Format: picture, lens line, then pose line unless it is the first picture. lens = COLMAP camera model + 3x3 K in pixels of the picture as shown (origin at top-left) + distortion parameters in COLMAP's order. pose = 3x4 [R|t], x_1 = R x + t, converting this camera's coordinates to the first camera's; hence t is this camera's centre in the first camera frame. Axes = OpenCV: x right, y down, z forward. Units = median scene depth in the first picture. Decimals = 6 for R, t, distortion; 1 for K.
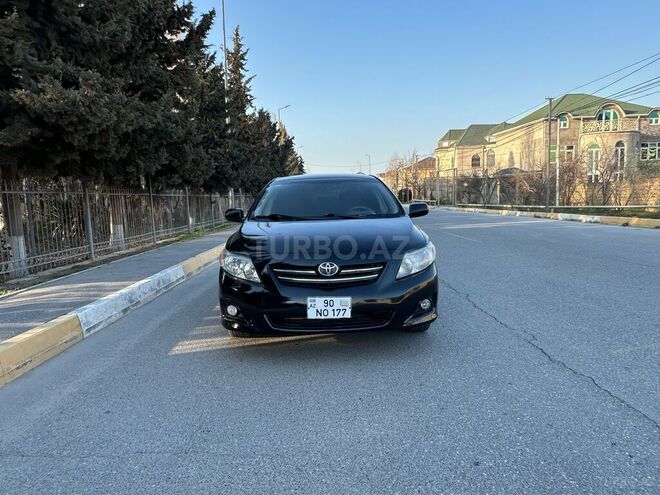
lens RADIAL K [[465.6, 0, 330.0], [0, 465.6, 247.5], [0, 0, 1]] dist [-0.002942, 0.002767]
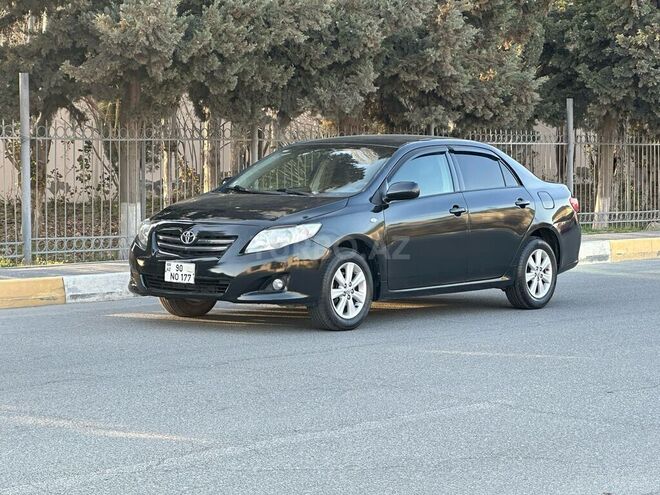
lens RADIAL K [[1998.2, 0, 330.0], [0, 1998.2, 247.5], [0, 0, 1]] dist [0.264127, 3.270224]
pose [[0.750943, 0.070710, -0.656570, 2.239543], [-0.100652, 0.994890, -0.007973, 0.050639], [0.652651, 0.072073, 0.754223, -1.539311]]
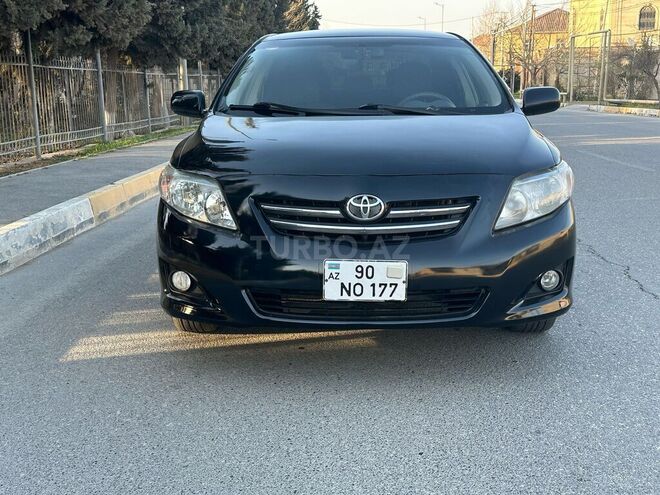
lens RADIAL K [[847.9, 0, 338.4], [0, 847.9, 237.0], [0, 0, 1]] dist [0.217271, -0.559675]
pose [[0.999269, 0.026798, -0.027251, -0.004885], [-0.024827, 0.997220, 0.070249, 0.009024], [0.029058, -0.069521, 0.997157, 0.027970]]
